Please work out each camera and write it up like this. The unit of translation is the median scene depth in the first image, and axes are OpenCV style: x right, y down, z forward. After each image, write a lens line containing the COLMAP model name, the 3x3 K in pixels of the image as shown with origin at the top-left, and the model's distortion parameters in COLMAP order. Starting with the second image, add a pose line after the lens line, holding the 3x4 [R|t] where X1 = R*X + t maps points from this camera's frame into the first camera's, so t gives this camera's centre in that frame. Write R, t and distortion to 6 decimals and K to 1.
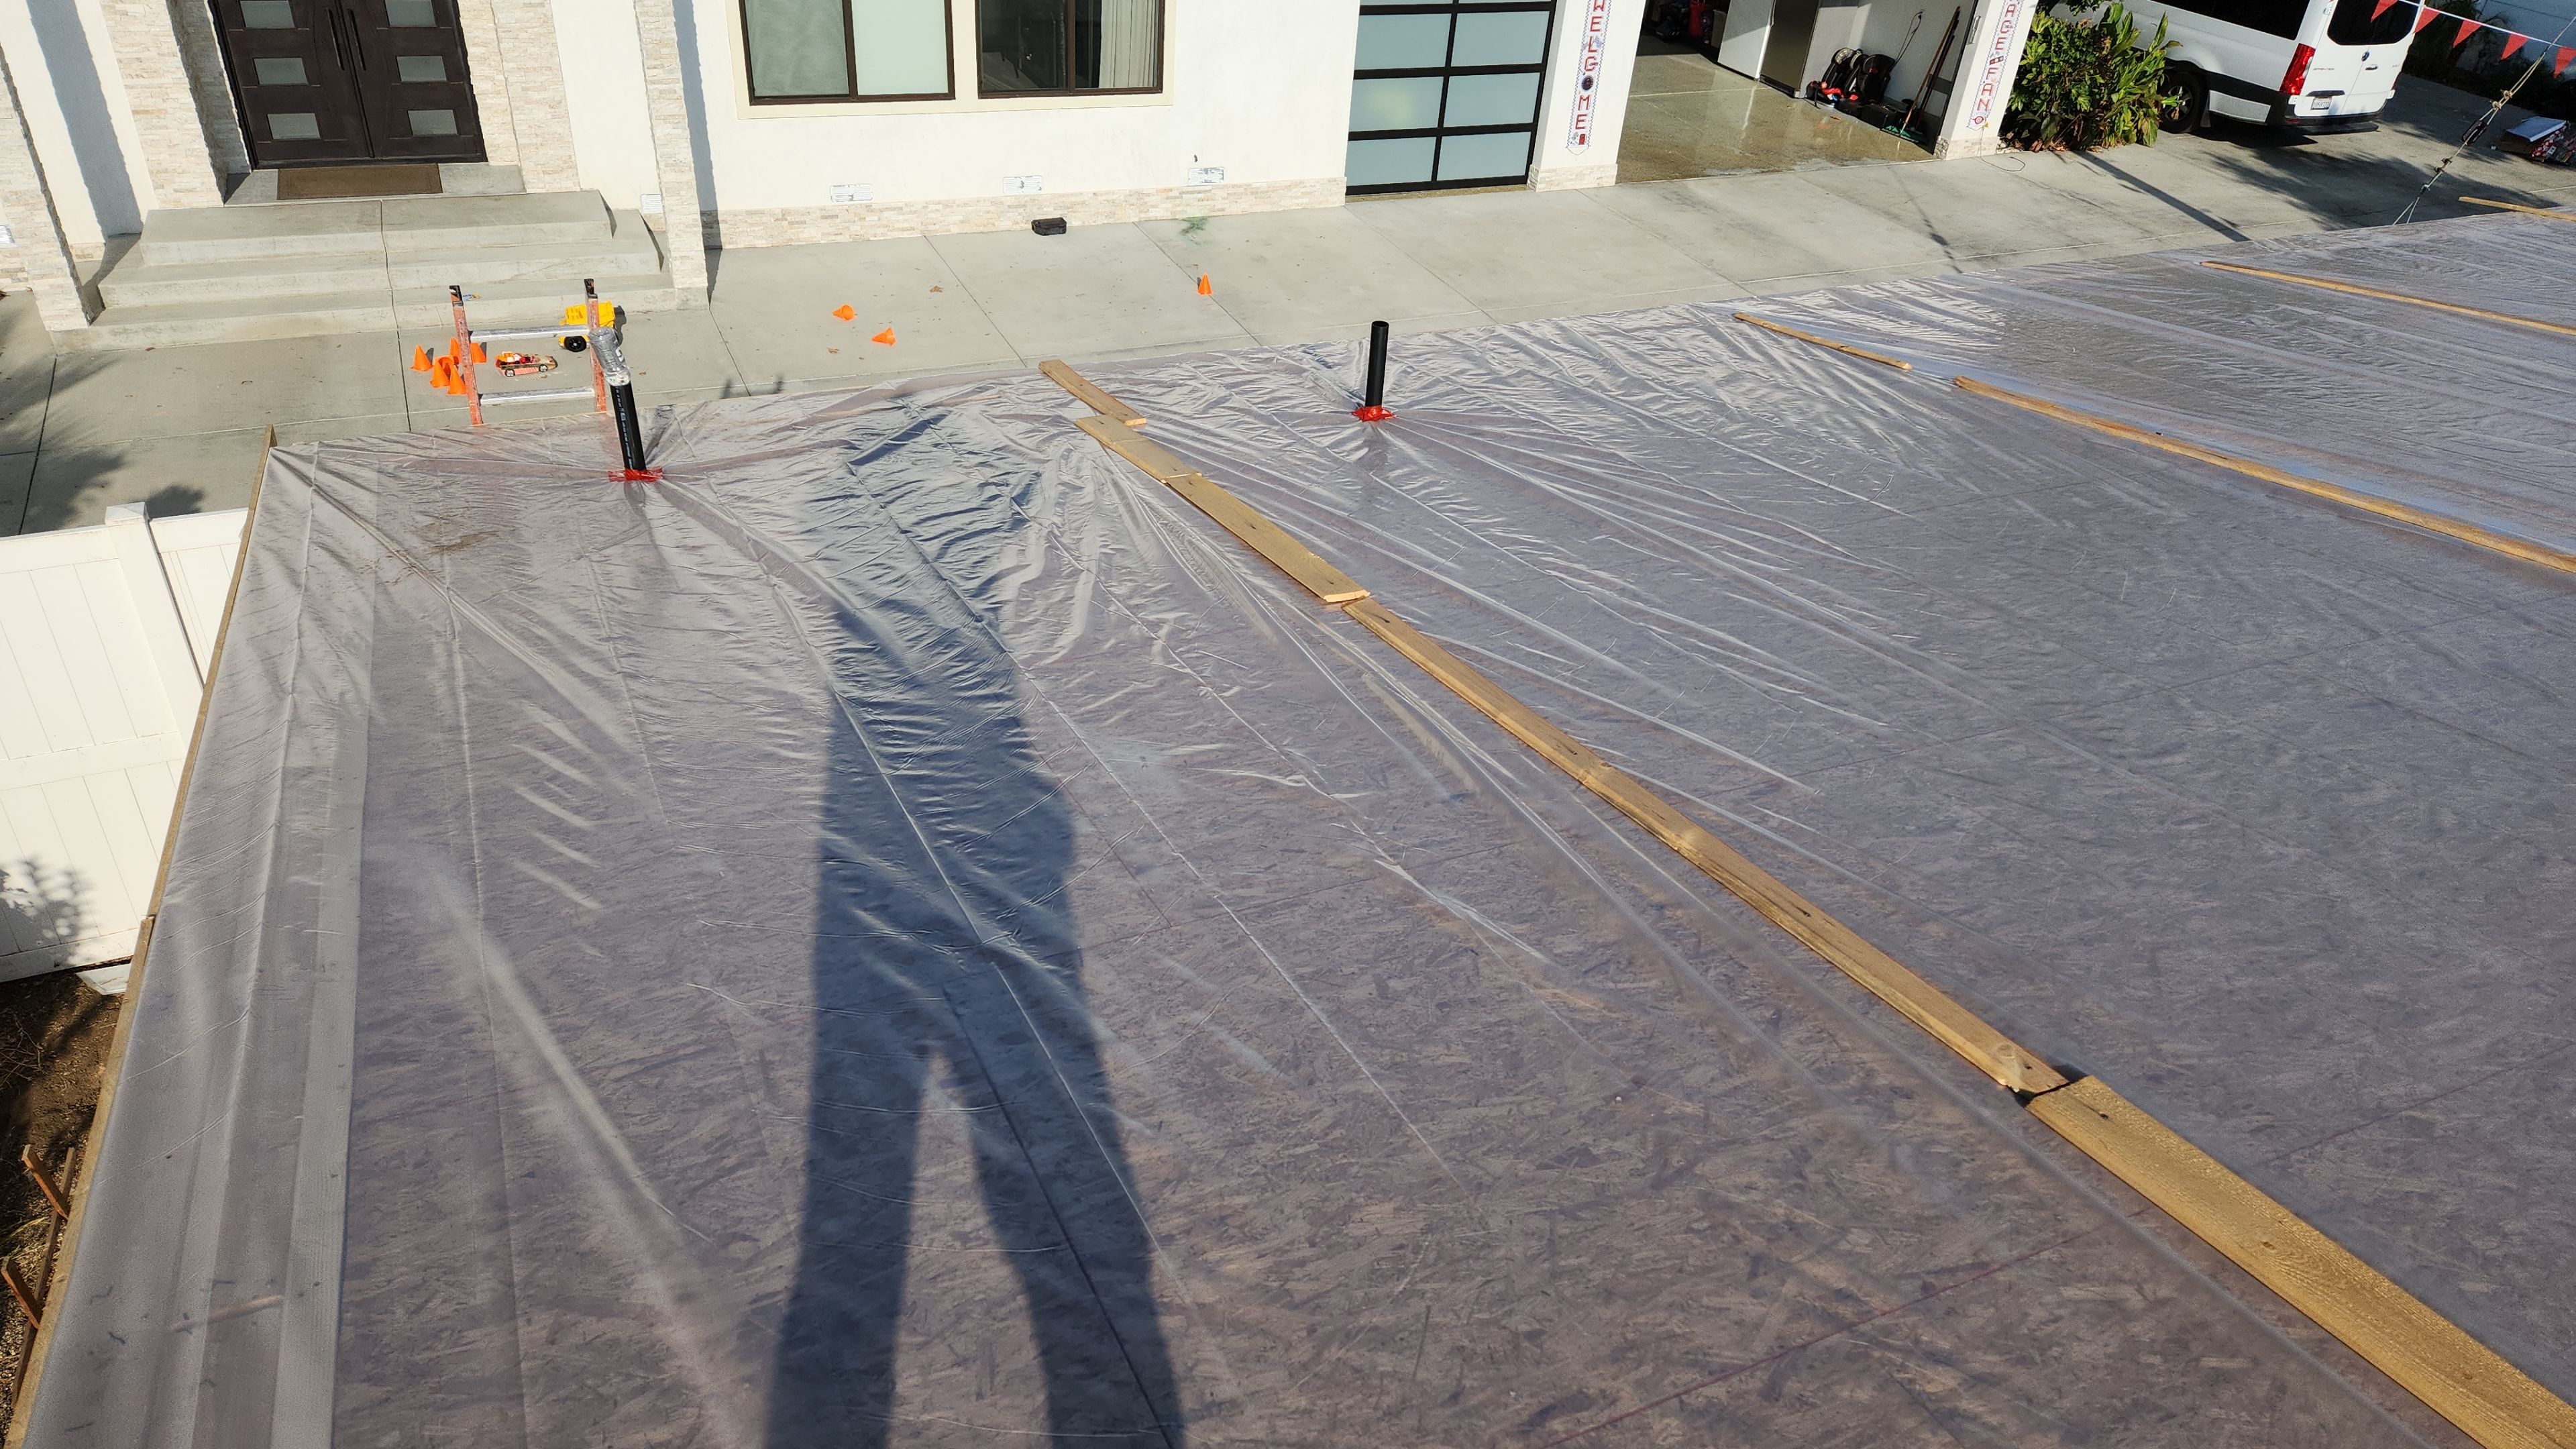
lens RADIAL K [[1699.0, 0, 1274.7], [0, 1699.0, 722.9], [0, 0, 1]] dist [0.081935, -0.072665]
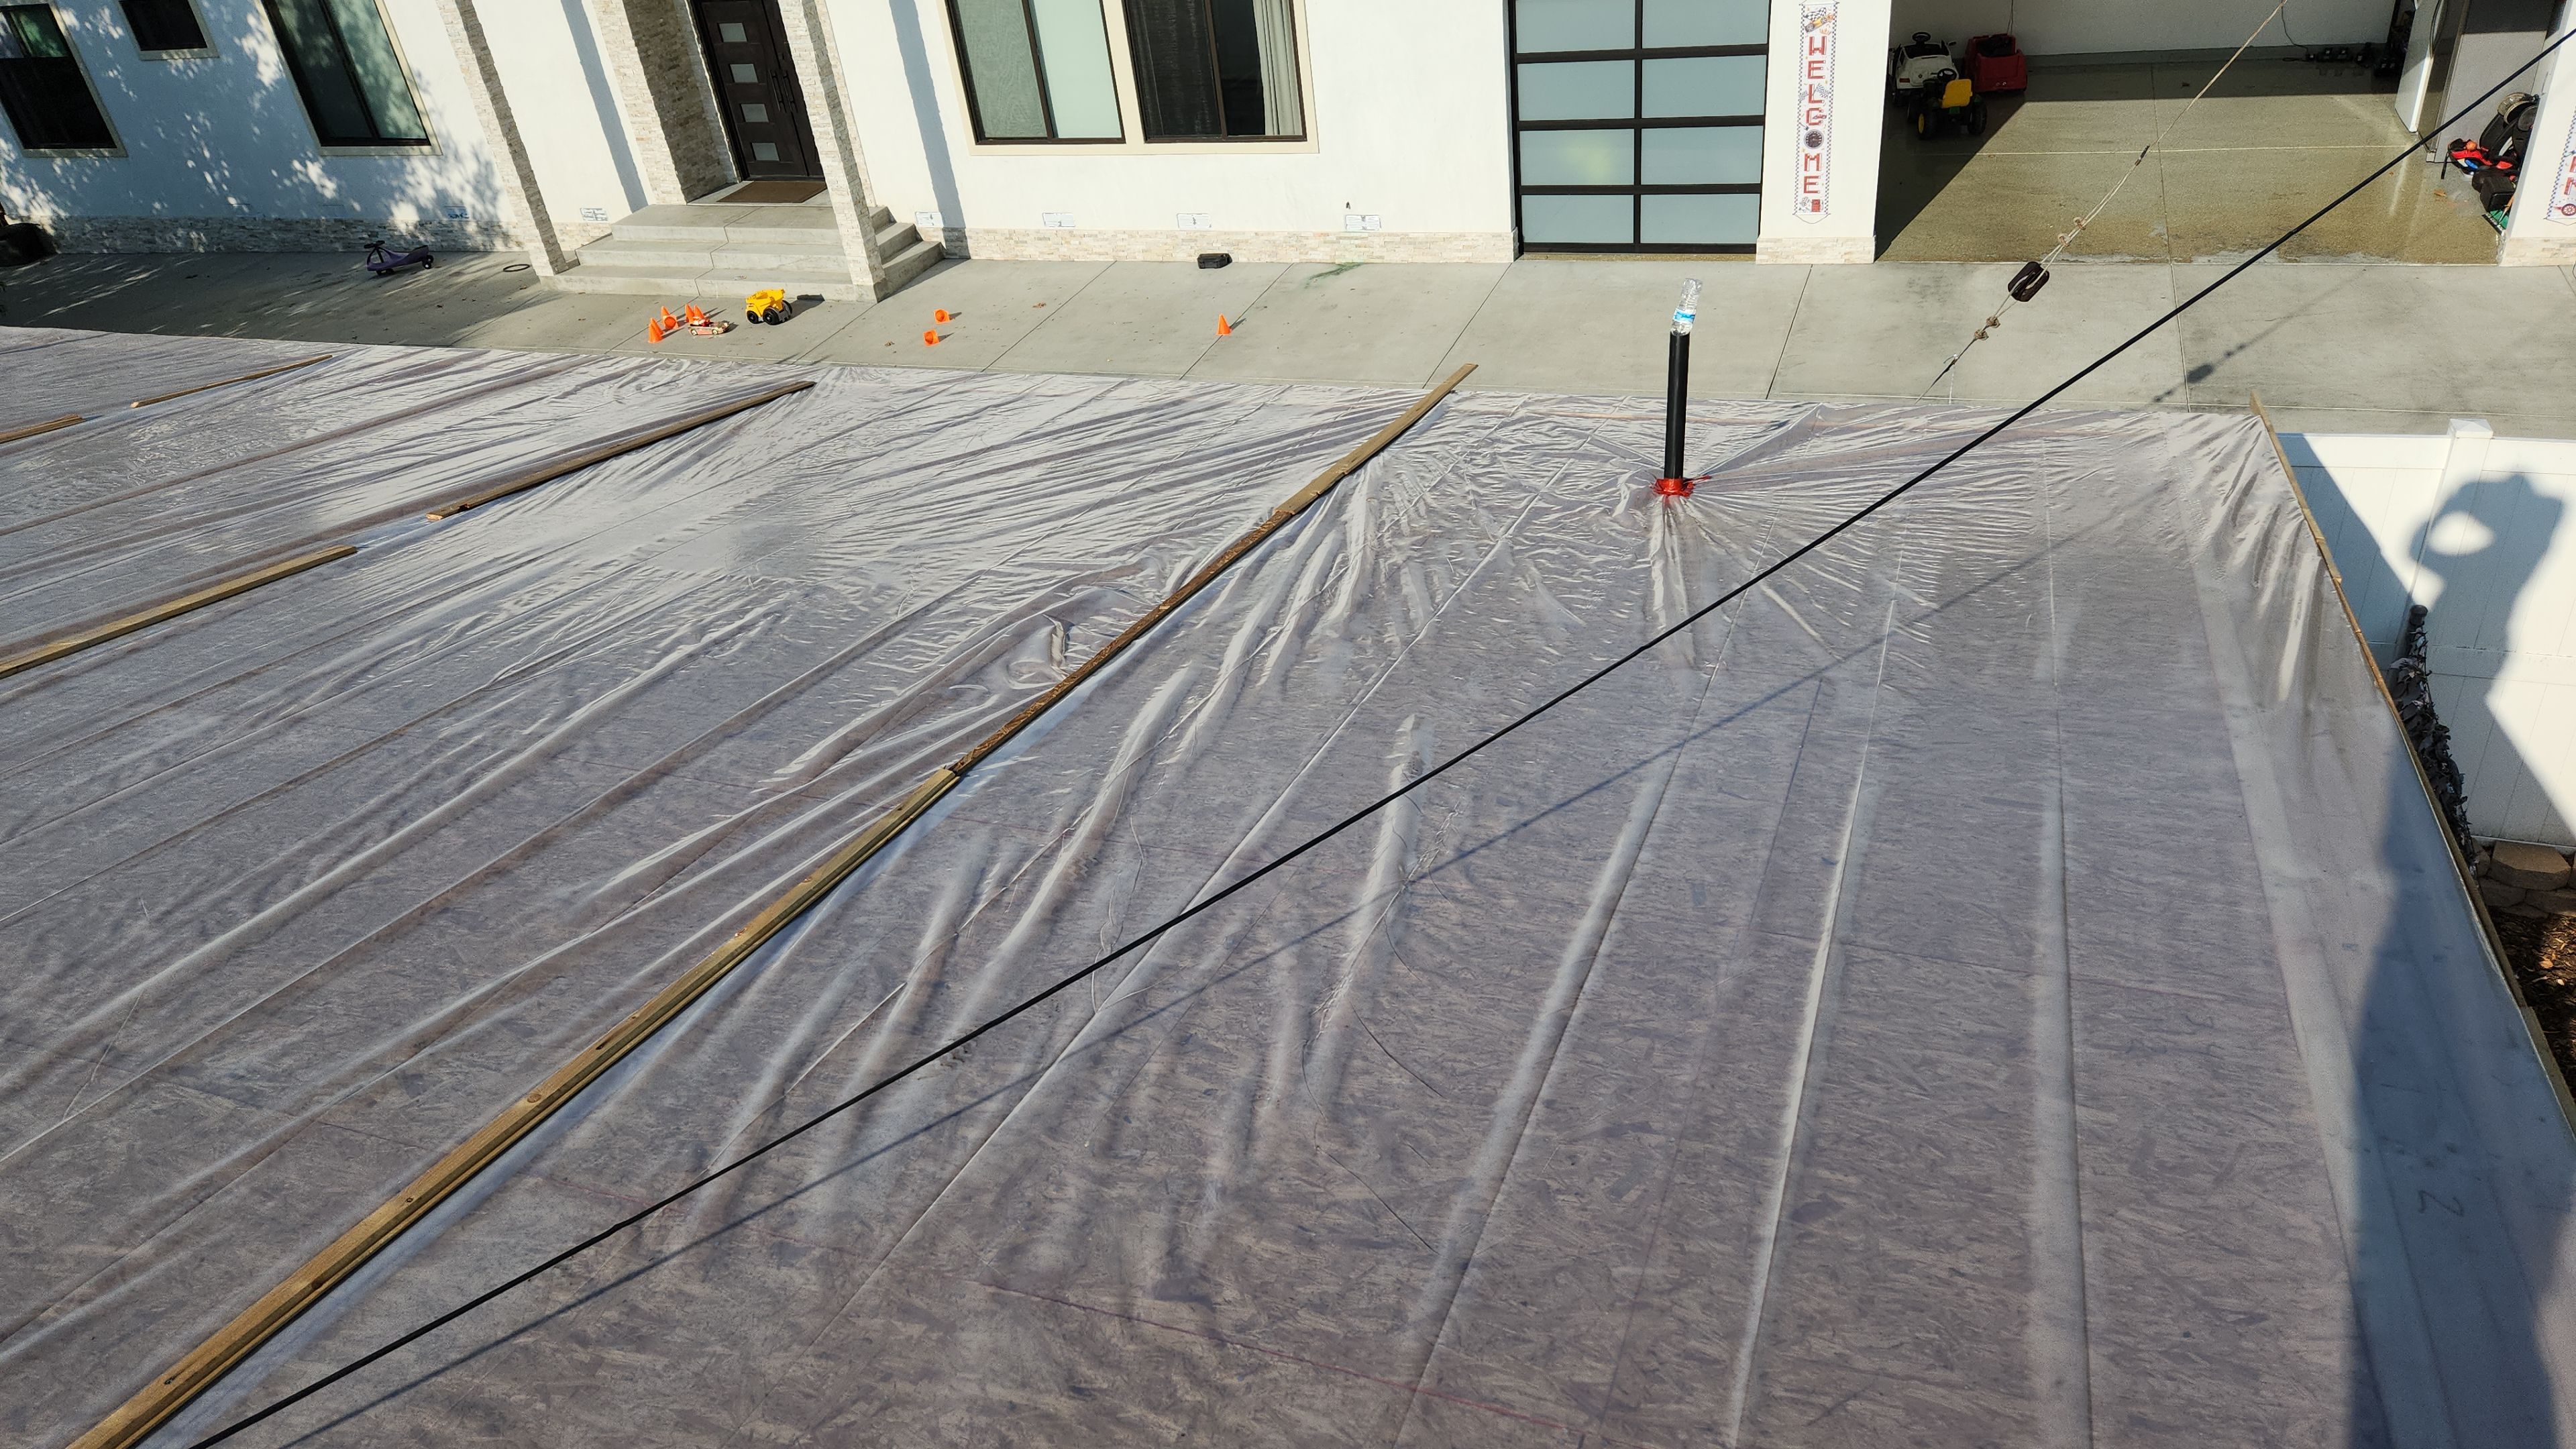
lens RADIAL K [[1675.4, 0, 1288.0], [0, 1675.4, 724.5], [0, 0, 1]] dist [0.077963, -0.064040]
pose [[0.689940, 0.260097, -0.675524, 0.698220], [-0.260798, 0.959860, 0.103212, -0.129338], [0.675254, 0.104966, 0.730078, 0.279919]]
